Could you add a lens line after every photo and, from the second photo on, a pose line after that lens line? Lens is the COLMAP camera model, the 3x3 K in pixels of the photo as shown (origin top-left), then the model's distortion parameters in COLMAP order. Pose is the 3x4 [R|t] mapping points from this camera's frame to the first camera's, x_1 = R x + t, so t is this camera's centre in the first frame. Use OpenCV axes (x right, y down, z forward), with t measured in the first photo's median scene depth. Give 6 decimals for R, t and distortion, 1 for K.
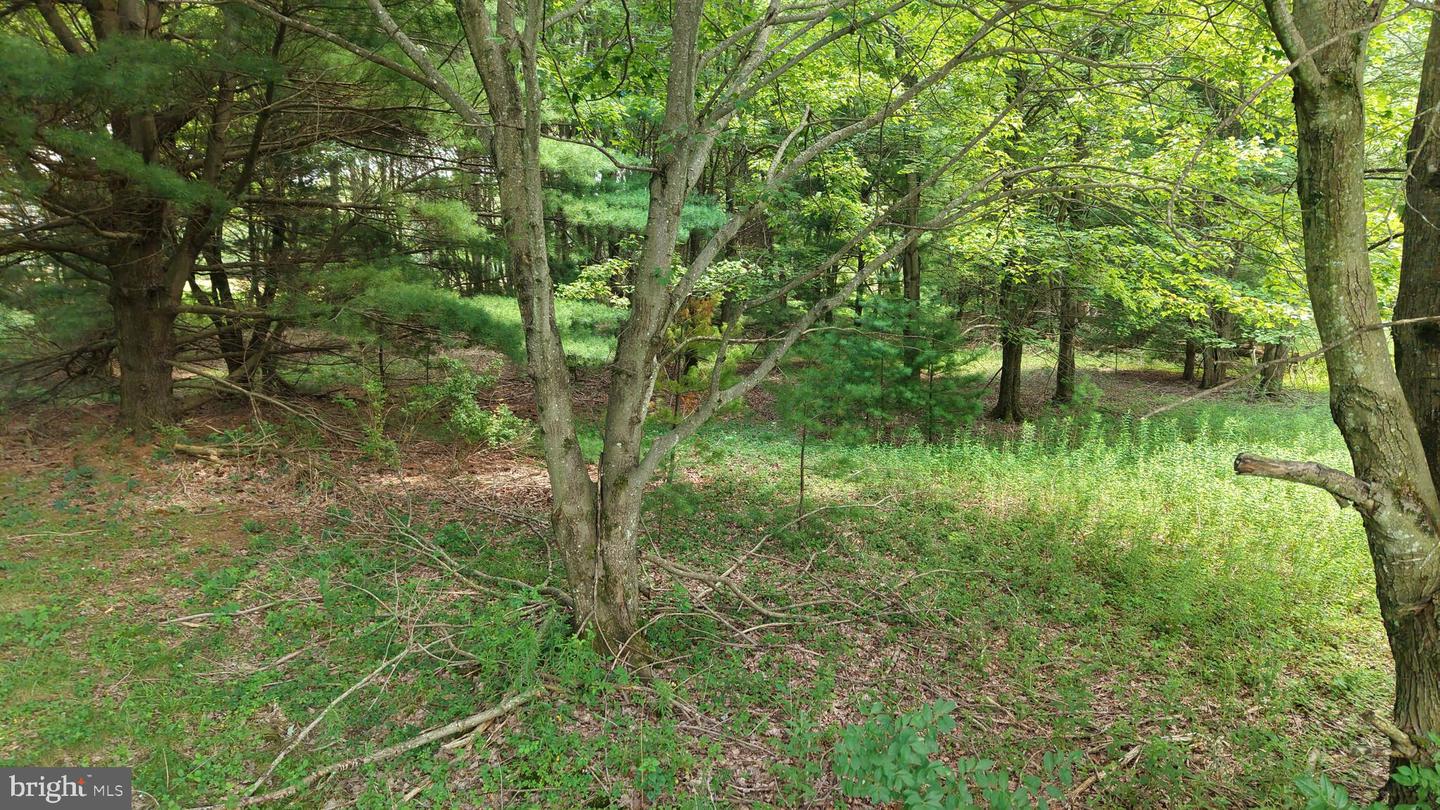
lens RADIAL K [[951.9, 0, 723.7], [0, 951.9, 406.4], [0, 0, 1]] dist [-0.000345, 0.000028]
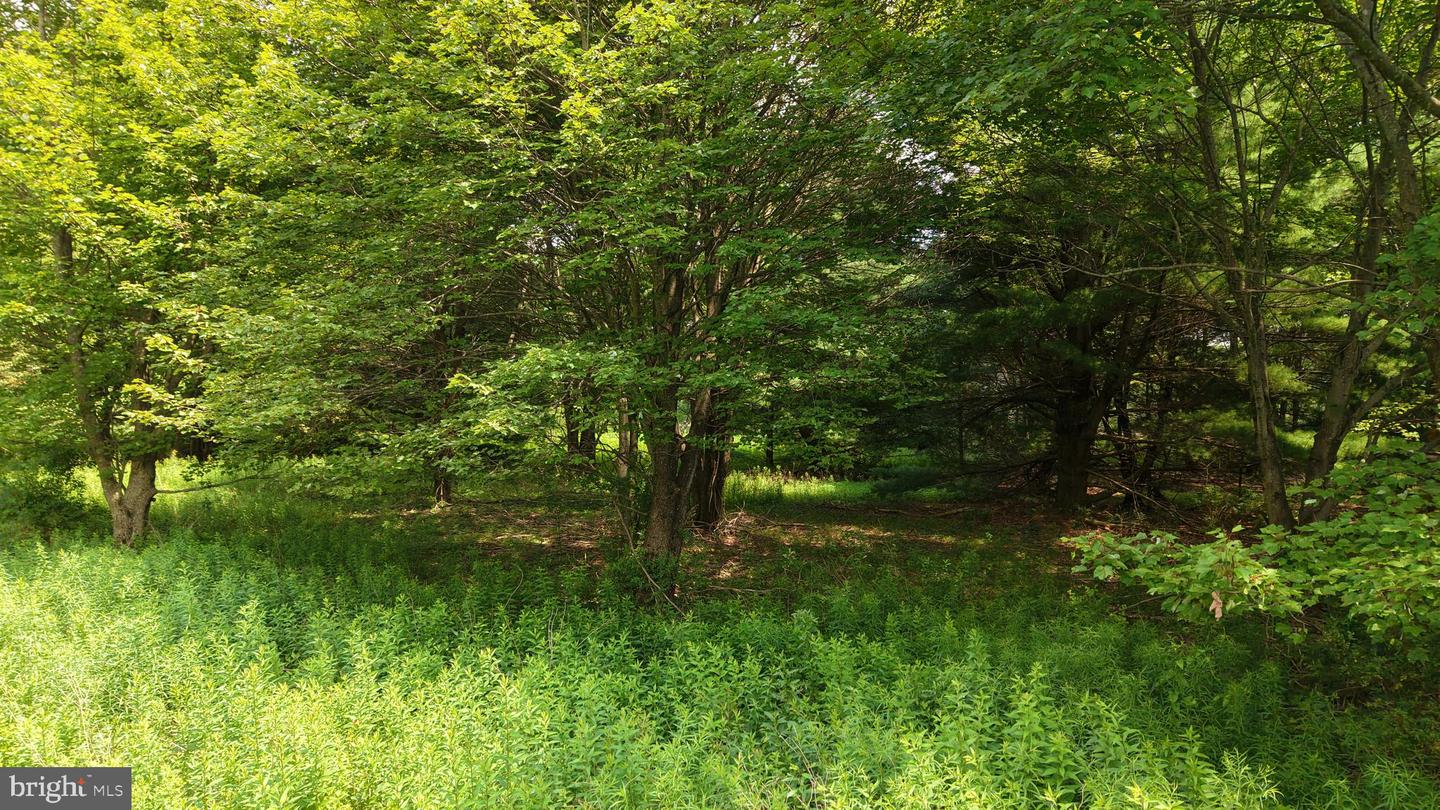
lens RADIAL K [[951.9, 0, 723.7], [0, 951.9, 406.4], [0, 0, 1]] dist [-0.000345, 0.000028]
pose [[0.626775, -0.001828, -0.779198, 0.286089], [-0.123863, 0.987048, -0.101949, 0.090164], [0.769292, 0.160413, 0.618431, -0.482875]]
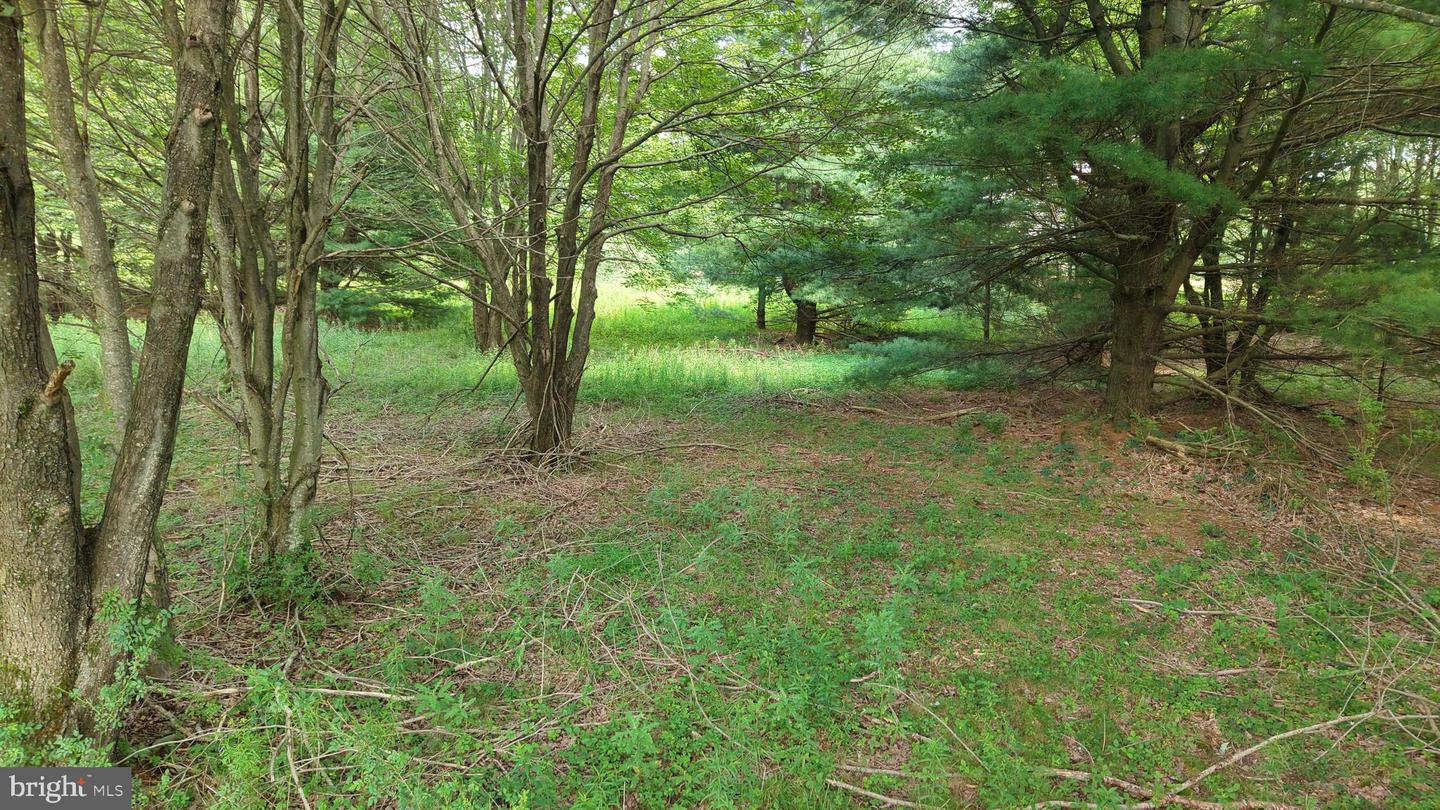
lens RADIAL K [[951.9, 0, 723.7], [0, 951.9, 406.4], [0, 0, 1]] dist [-0.000345, 0.000028]
pose [[0.584153, 0.129303, -0.801278, -0.011792], [-0.129833, 0.989403, 0.065009, 0.000374], [0.801192, 0.066057, 0.594750, -0.004478]]
